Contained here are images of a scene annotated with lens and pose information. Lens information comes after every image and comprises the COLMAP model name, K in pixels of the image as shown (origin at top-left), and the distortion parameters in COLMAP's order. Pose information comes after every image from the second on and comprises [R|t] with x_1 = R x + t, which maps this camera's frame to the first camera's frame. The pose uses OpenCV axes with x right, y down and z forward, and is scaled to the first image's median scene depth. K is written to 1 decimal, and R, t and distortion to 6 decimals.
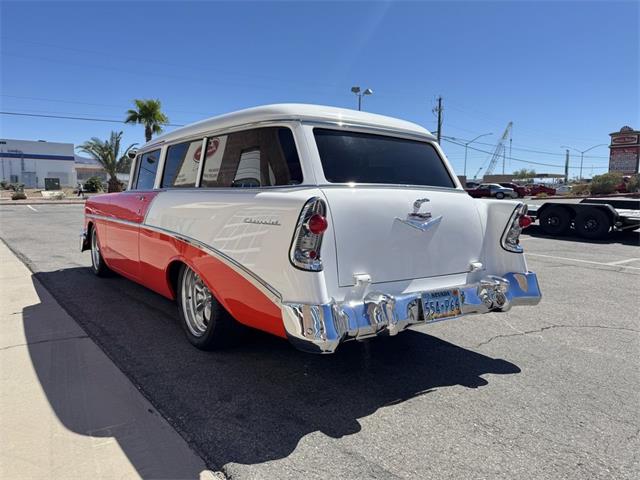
lens RADIAL K [[458.0, 0, 315.9], [0, 458.0, 238.1], [0, 0, 1]] dist [0.010863, -0.012801]
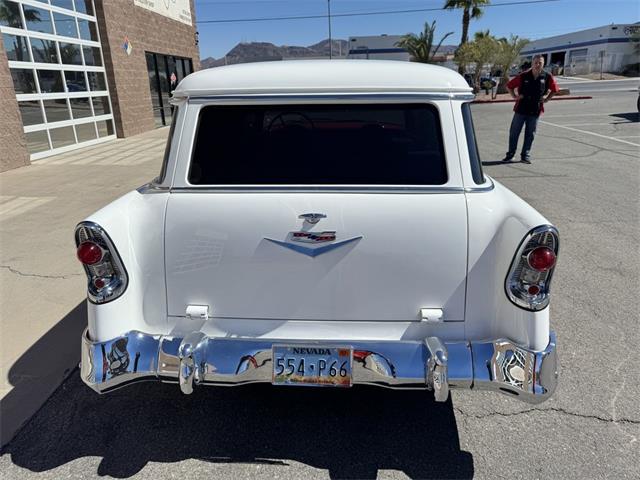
lens RADIAL K [[458.0, 0, 317.5], [0, 458.0, 241.8], [0, 0, 1]] dist [0.010863, -0.012801]
pose [[0.768814, 0.179700, -0.613705, 0.051757], [-0.027000, 0.967970, 0.249609, -0.016709], [0.638903, -0.175332, 0.749041, 0.037601]]
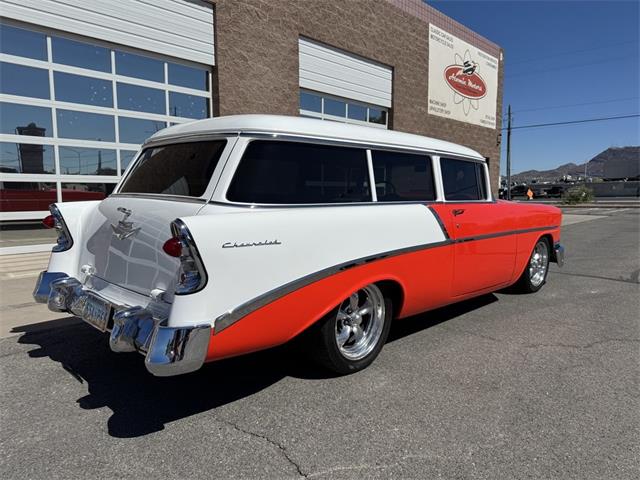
lens RADIAL K [[458.0, 0, 320.9], [0, 458.0, 243.0], [0, 0, 1]] dist [0.010863, -0.012801]
pose [[0.153694, 0.096370, -0.983408, 0.101501], [-0.092337, 0.992278, 0.082809, -0.010453], [0.983795, 0.078078, 0.161405, 0.098826]]
